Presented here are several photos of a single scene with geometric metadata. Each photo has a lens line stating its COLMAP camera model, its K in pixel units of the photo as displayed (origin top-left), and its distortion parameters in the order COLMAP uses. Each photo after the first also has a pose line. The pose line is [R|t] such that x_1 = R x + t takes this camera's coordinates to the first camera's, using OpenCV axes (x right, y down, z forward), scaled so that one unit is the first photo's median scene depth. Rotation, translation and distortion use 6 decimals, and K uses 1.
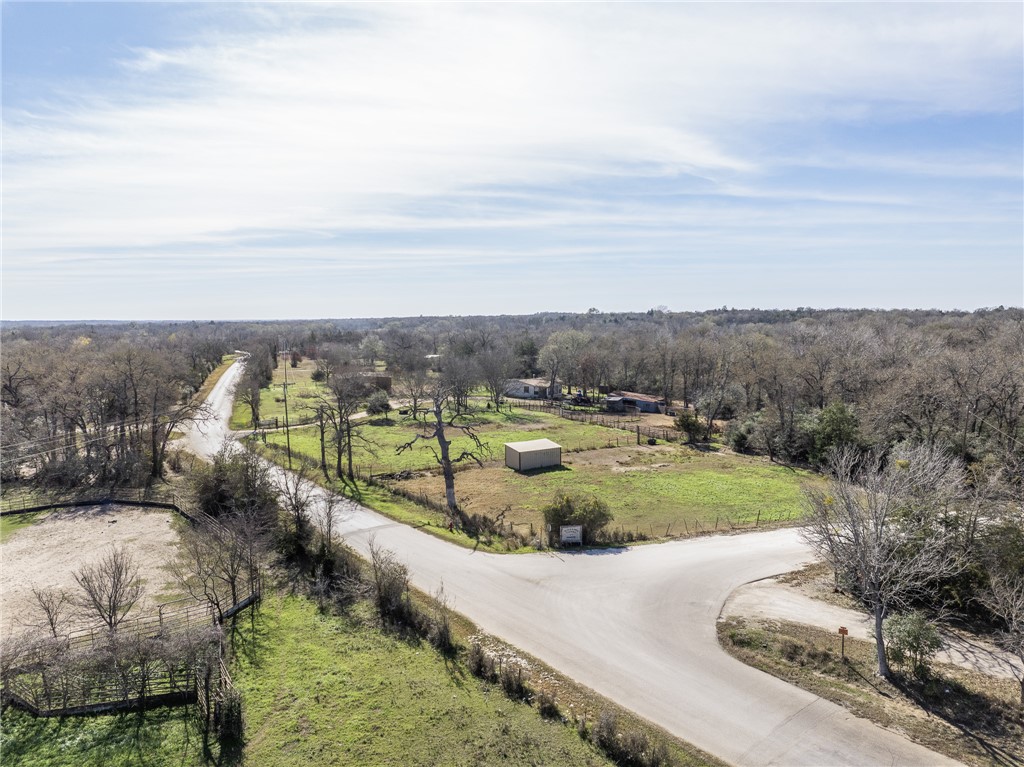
lens RADIAL K [[712.0, 0, 510.8], [0, 712.0, 383.1], [0, 0, 1]] dist [-0.041919, 0.006409]
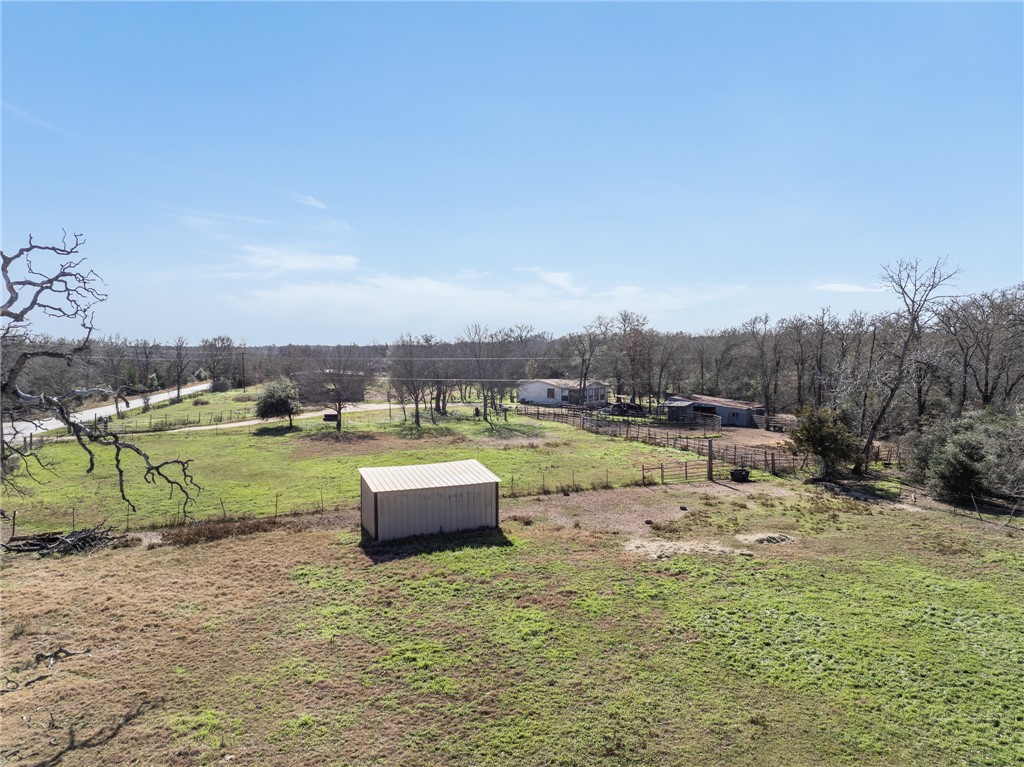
lens RADIAL K [[712.0, 0, 513.8], [0, 712.0, 383.6], [0, 0, 1]] dist [-0.041919, 0.006409]
pose [[0.992731, 0.012013, -0.119749, 0.102323], [-0.017085, 0.998996, -0.041418, 0.042759], [0.119132, 0.043163, 0.991940, 0.500201]]
